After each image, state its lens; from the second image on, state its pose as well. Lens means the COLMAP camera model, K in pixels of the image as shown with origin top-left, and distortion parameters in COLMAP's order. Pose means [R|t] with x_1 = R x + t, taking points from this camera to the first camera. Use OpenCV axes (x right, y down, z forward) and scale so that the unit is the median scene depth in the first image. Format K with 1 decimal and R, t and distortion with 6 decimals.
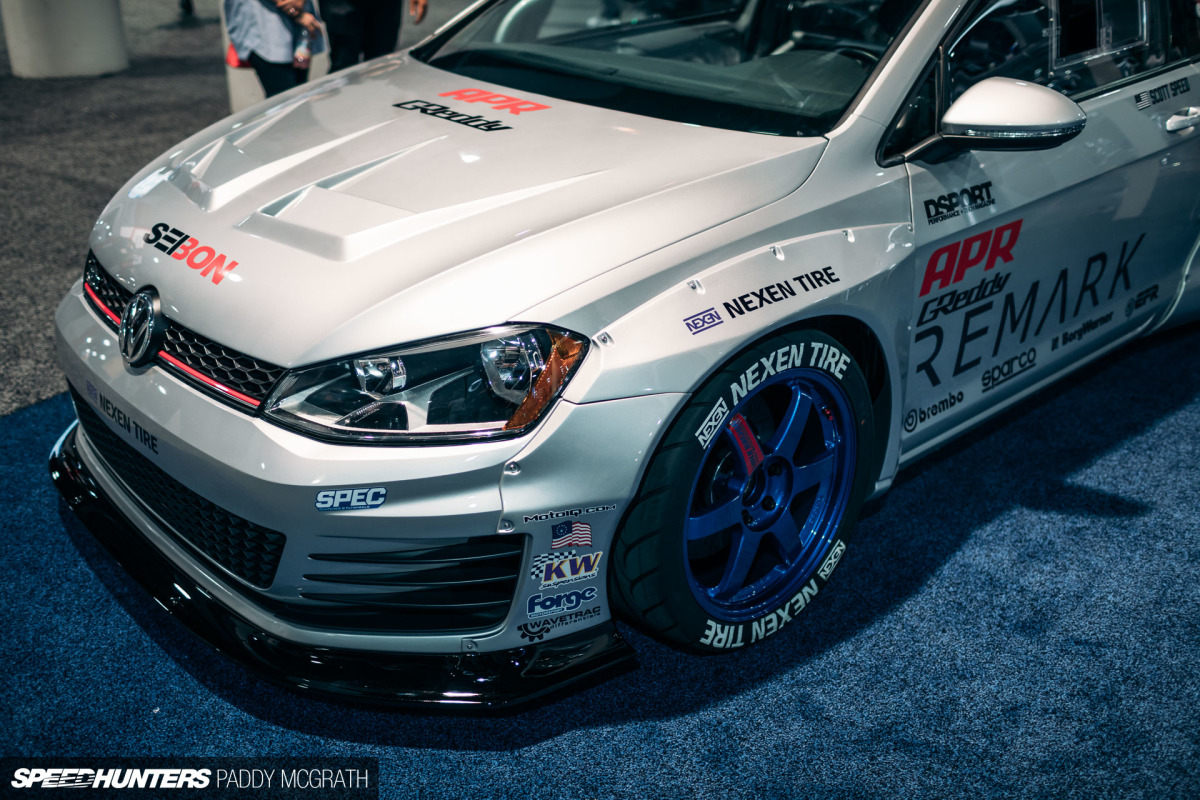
lens RADIAL K [[1185.3, 0, 600.0], [0, 1185.3, 400.0], [0, 0, 1]] dist [-0.063591, 0.042950]
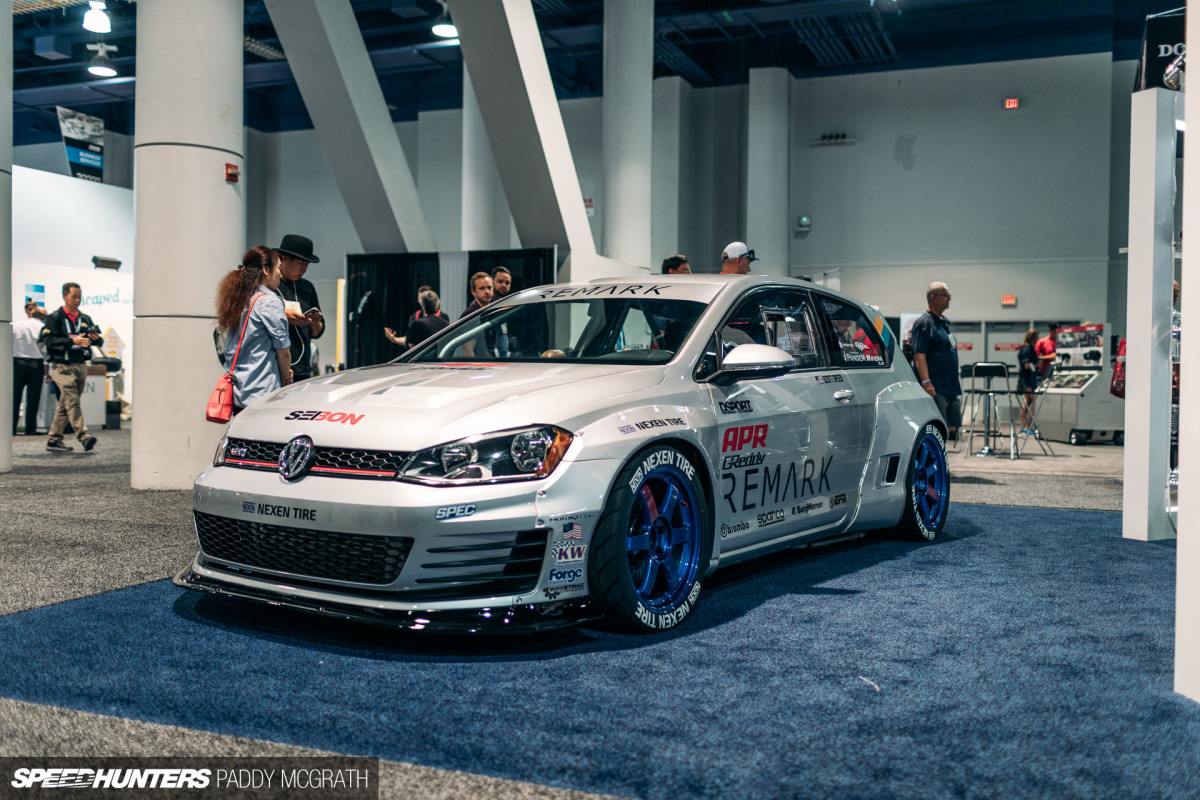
lens RADIAL K [[1185.3, 0, 600.0], [0, 1185.3, 400.0], [0, 0, 1]] dist [-0.063591, 0.042950]
pose [[0.969868, 0.008042, 0.243498, -0.411467], [0.092037, 0.913299, -0.396755, 0.628481], [-0.225578, 0.407210, 0.885039, -0.700174]]
